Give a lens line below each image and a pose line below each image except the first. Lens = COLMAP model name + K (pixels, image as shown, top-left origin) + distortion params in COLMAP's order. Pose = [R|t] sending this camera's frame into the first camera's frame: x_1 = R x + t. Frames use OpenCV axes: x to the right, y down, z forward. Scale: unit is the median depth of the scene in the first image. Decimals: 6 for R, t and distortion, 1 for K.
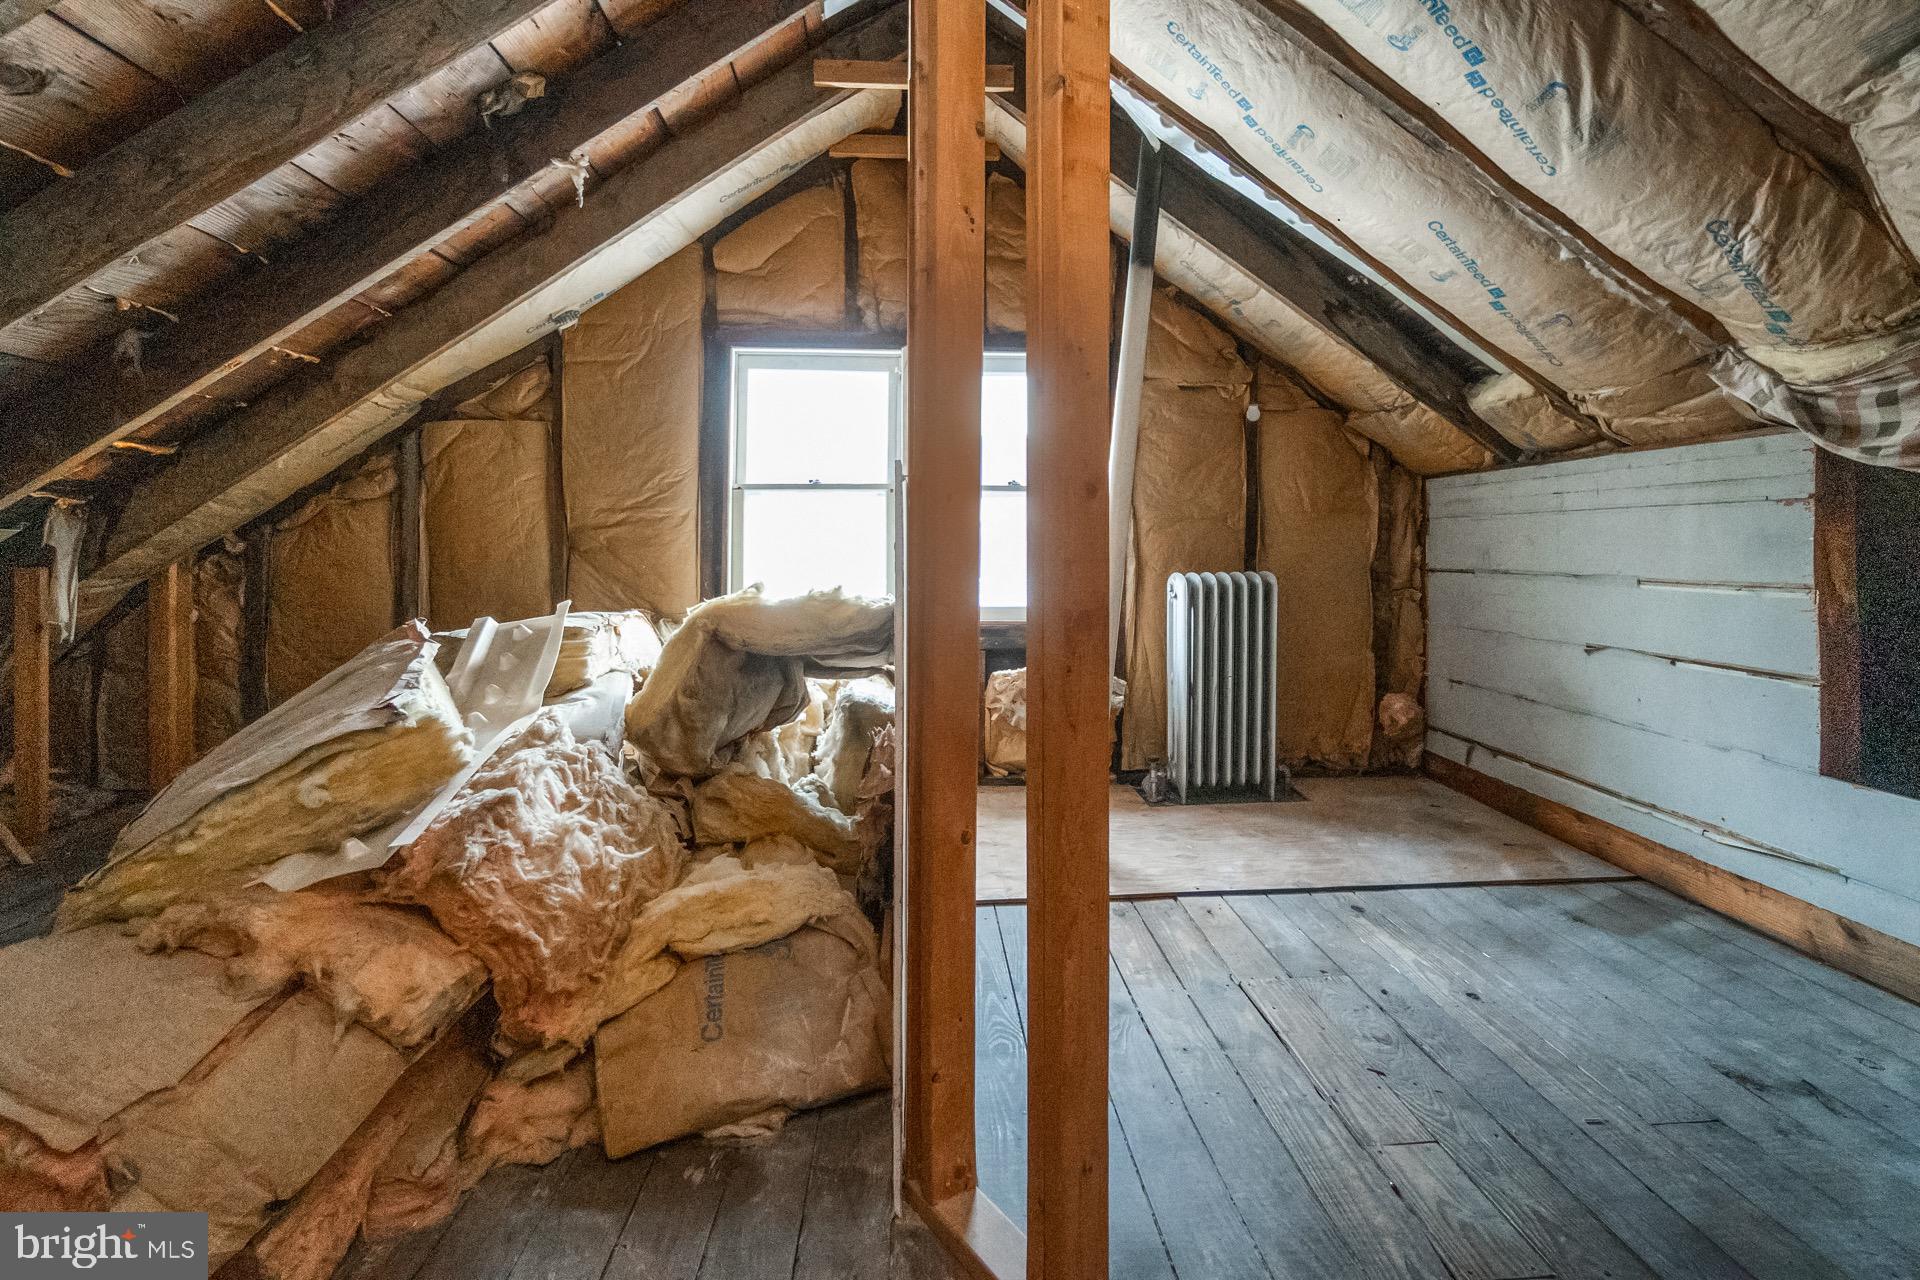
lens RADIAL K [[904.1, 0, 980.8], [0, 904.1, 571.3], [0, 0, 1]] dist [-0.009763, 0.001540]
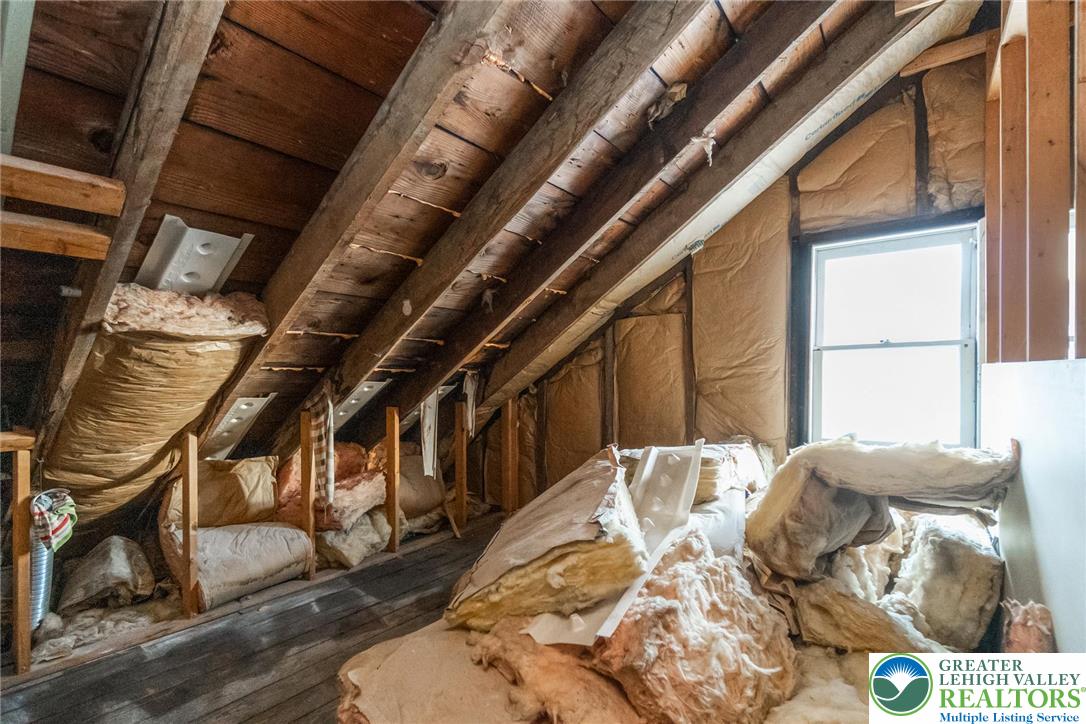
lens RADIAL K [[474.0, 0, 540.7], [0, 474.0, 373.6], [0, 0, 1]] dist [-0.001041, 0.000333]
pose [[0.759209, -0.003393, -0.650838, -0.160371], [0.001393, 0.999993, -0.003589, -0.071415], [0.650845, 0.001818, 0.759208, 0.253639]]
